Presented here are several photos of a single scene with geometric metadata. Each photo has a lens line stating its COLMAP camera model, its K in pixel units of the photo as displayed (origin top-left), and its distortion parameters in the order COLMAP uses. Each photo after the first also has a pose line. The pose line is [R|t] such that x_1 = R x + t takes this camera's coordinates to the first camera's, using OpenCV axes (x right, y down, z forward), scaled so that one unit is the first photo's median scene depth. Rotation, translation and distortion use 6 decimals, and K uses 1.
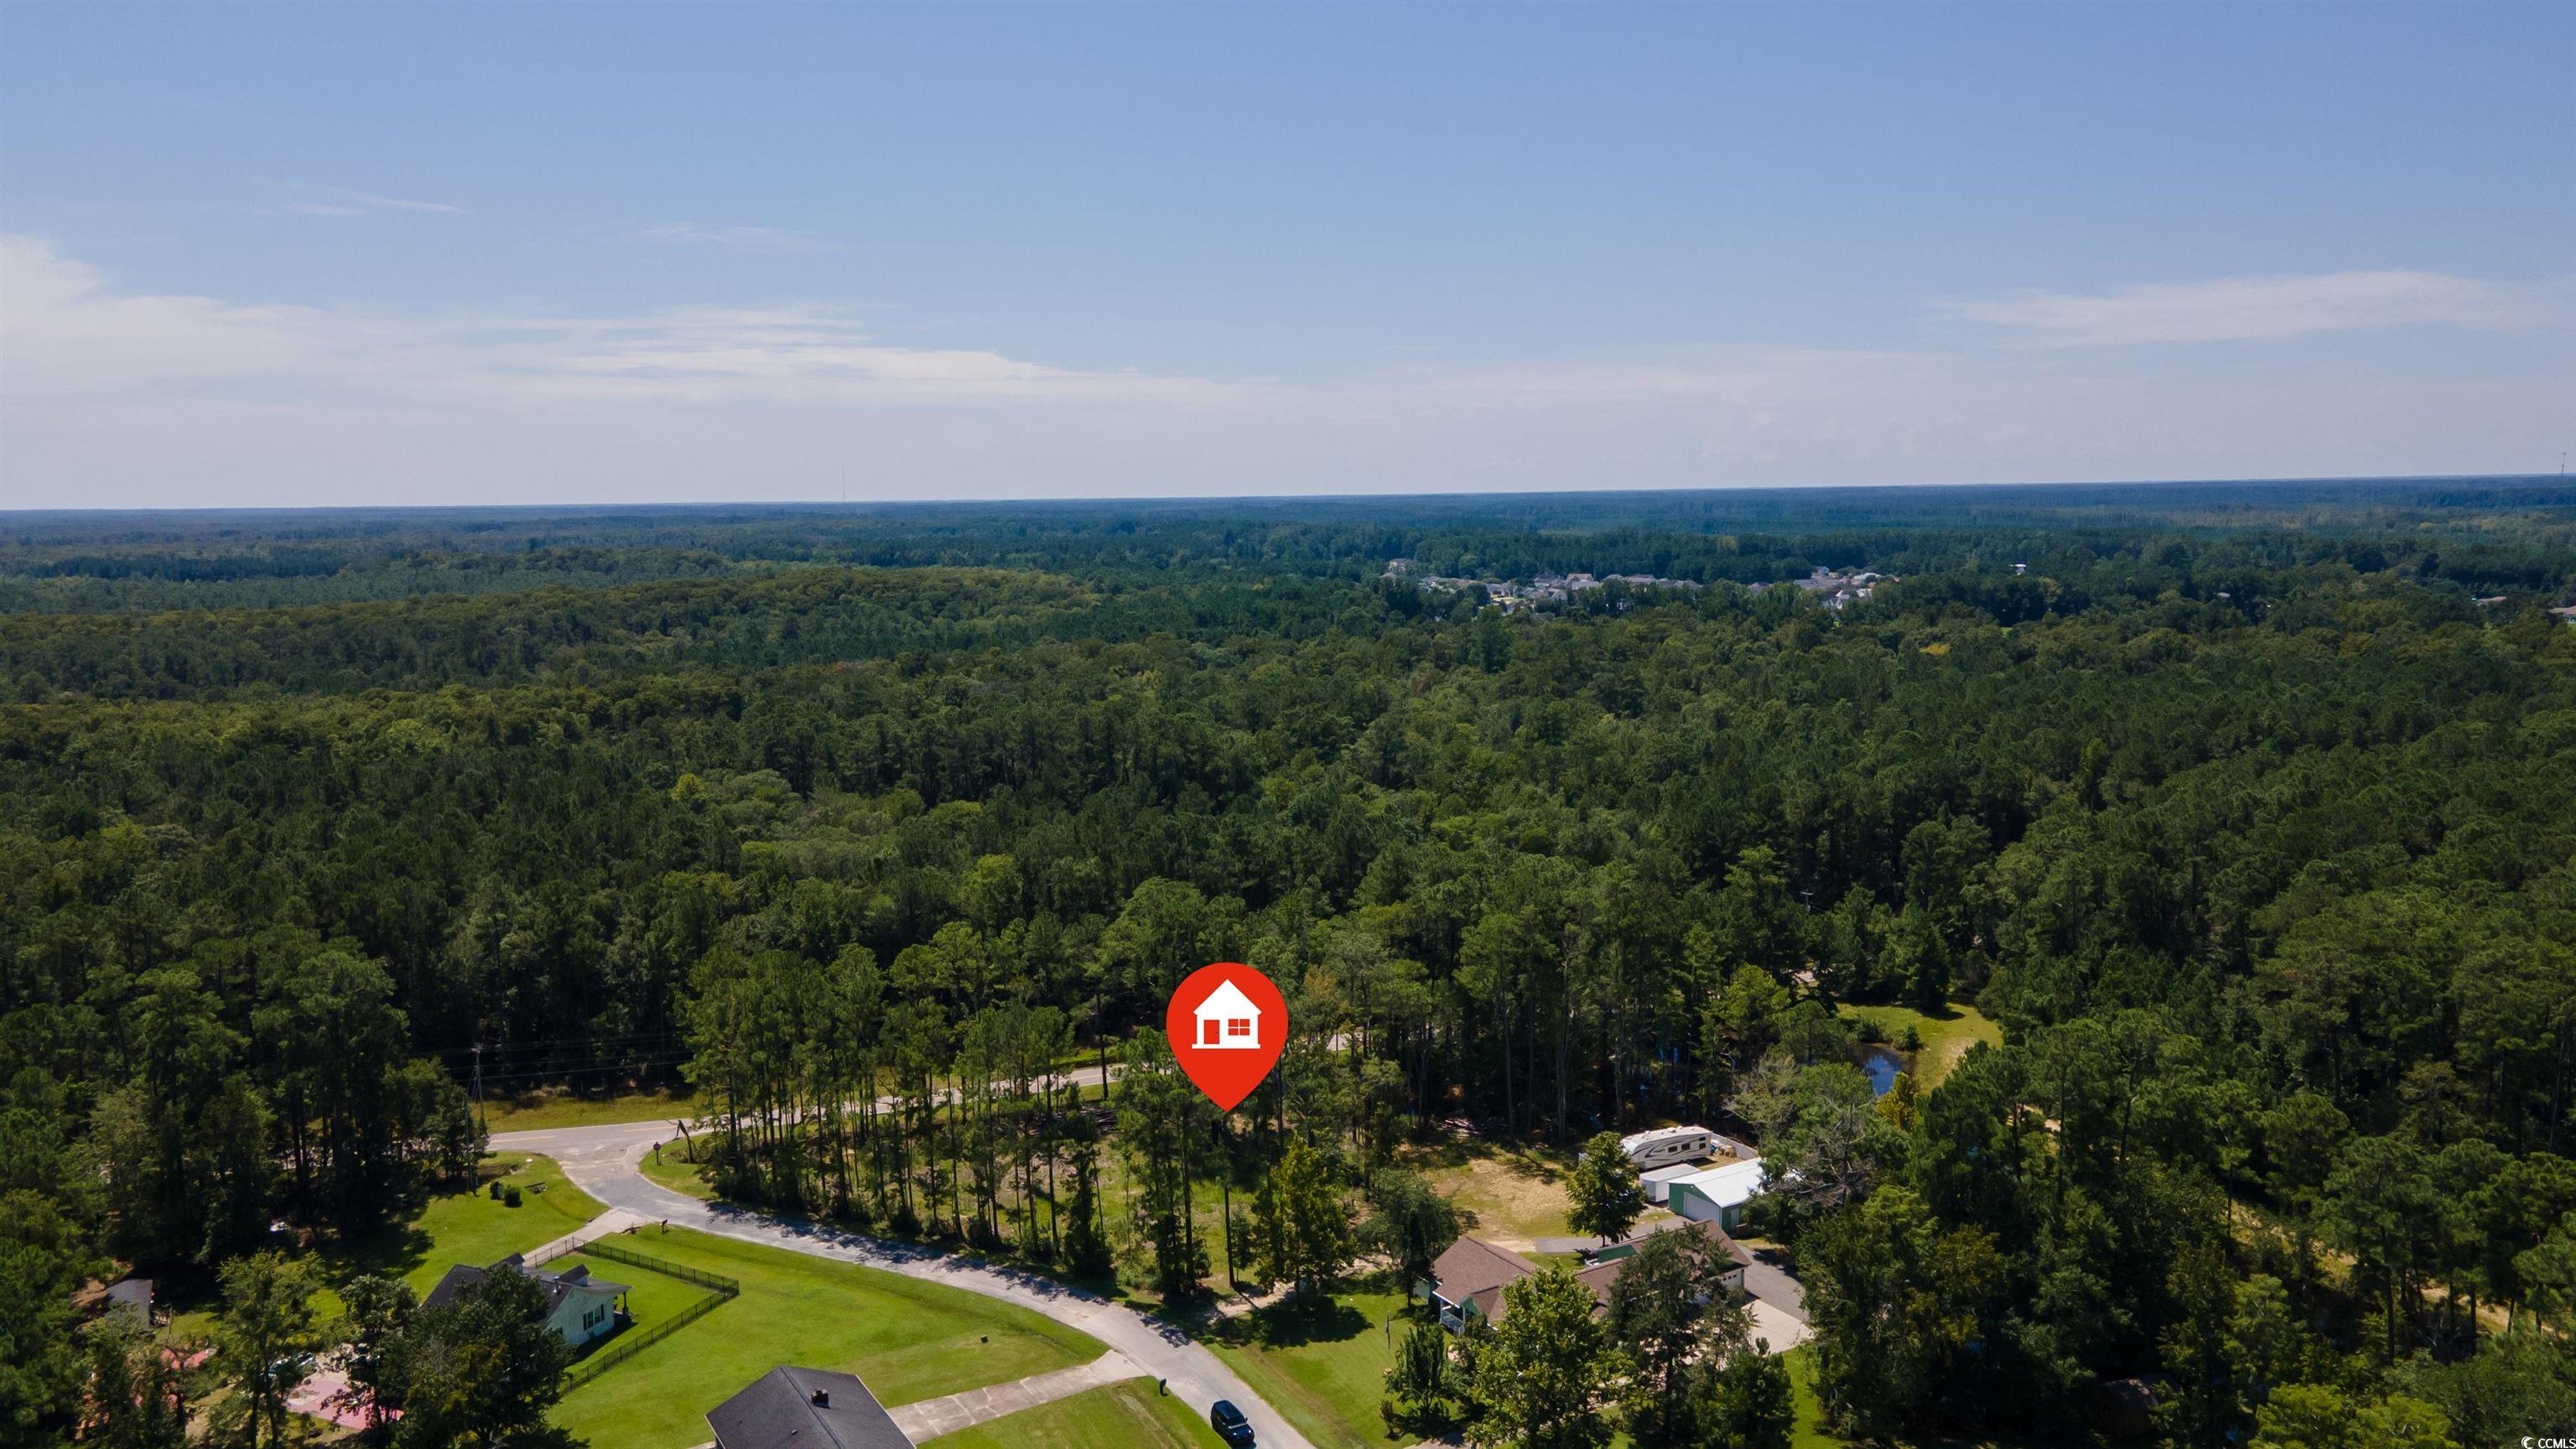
lens RADIAL K [[1883.9, 0, 1288.0], [0, 1883.9, 724.5], [0, 0, 1]] dist [0.010988, 0.069955]
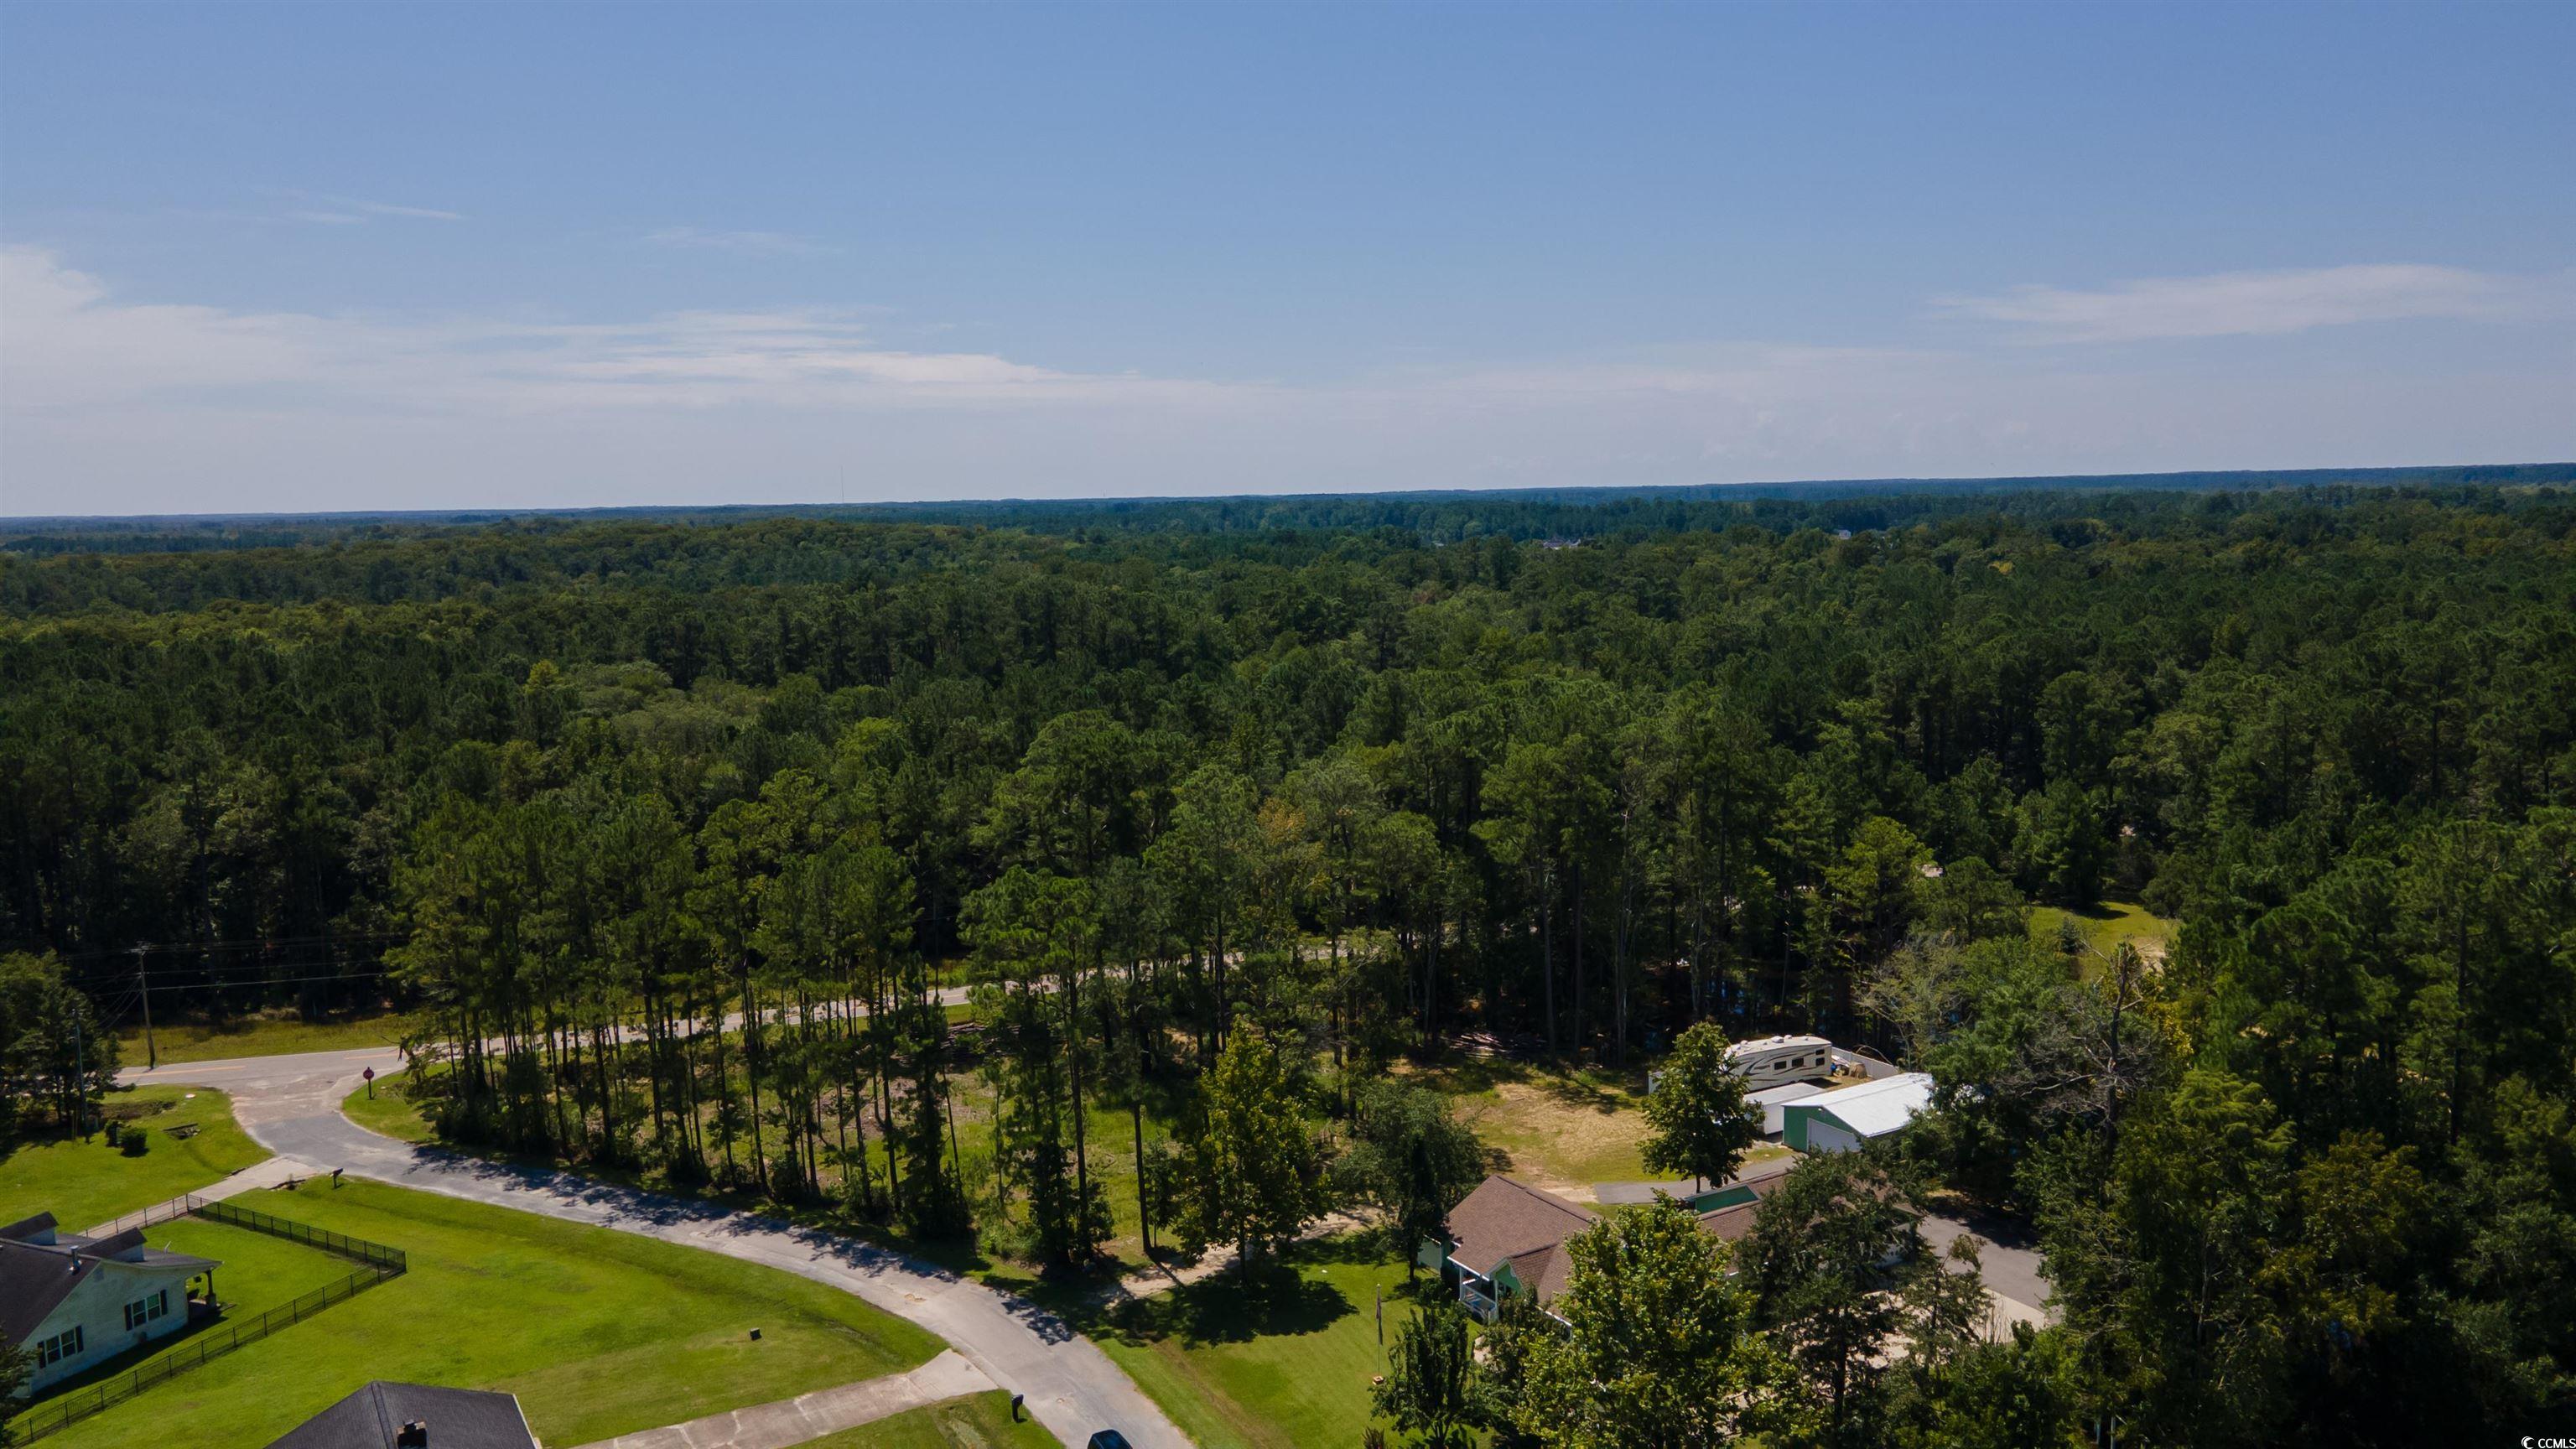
lens RADIAL K [[1883.9, 0, 1288.0], [0, 1883.9, 724.5], [0, 0, 1]] dist [0.010988, 0.069955]
pose [[0.999978, -0.006290, -0.002103, 0.019964], [0.006288, 0.999980, -0.000988, 0.096777], [0.002109, 0.000975, 0.999997, 0.288150]]
